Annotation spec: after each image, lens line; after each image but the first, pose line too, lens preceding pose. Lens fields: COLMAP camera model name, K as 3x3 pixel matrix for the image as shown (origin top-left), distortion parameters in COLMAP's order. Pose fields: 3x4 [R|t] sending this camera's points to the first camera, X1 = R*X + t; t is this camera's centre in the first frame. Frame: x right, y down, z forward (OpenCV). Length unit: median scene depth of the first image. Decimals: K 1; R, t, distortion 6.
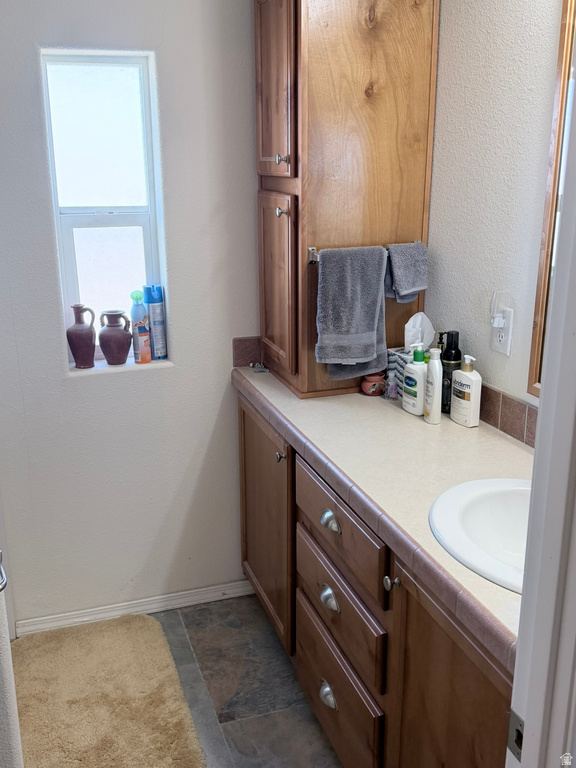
lens RADIAL K [[756.0, 0, 289.4], [0, 756.0, 385.8], [0, 0, 1]] dist [0.047750, 0.000000]
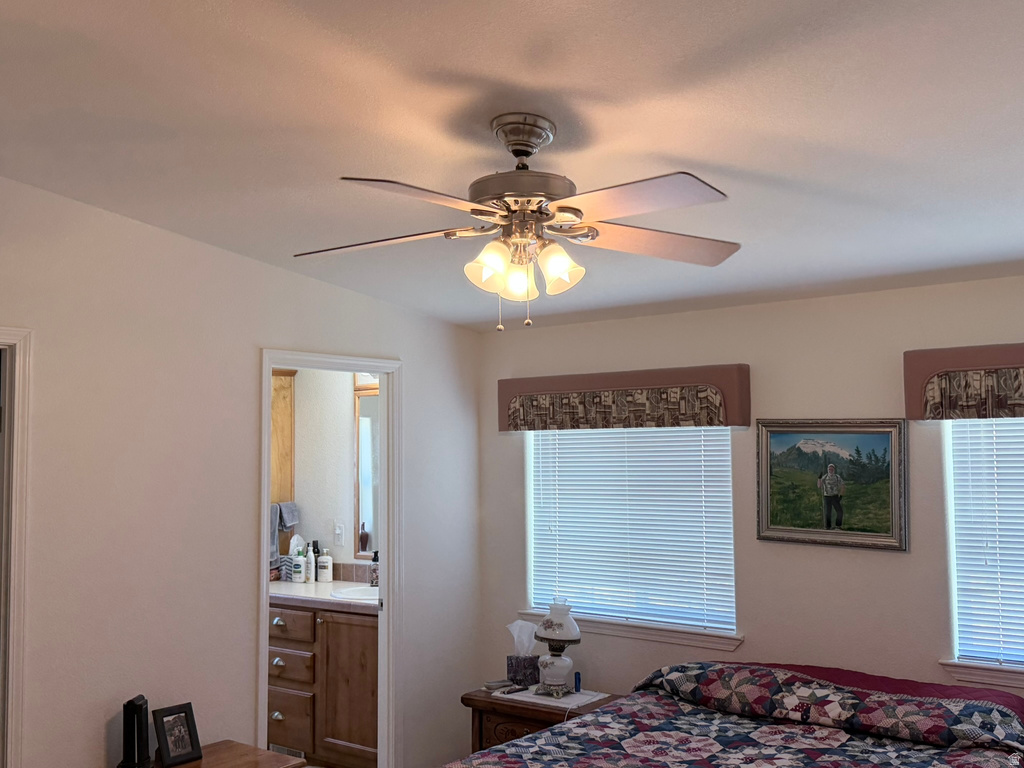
lens RADIAL K [[1008.0, 0, 509.2], [0, 1008.0, 382.1], [0, 0, 1]] dist [0.047750, 0.000000]
pose [[0.847996, 0.031476, 0.529068, -0.838012], [0.157807, 0.937965, -0.308738, 0.472832], [-0.505965, 0.345299, 0.790423, -1.677671]]
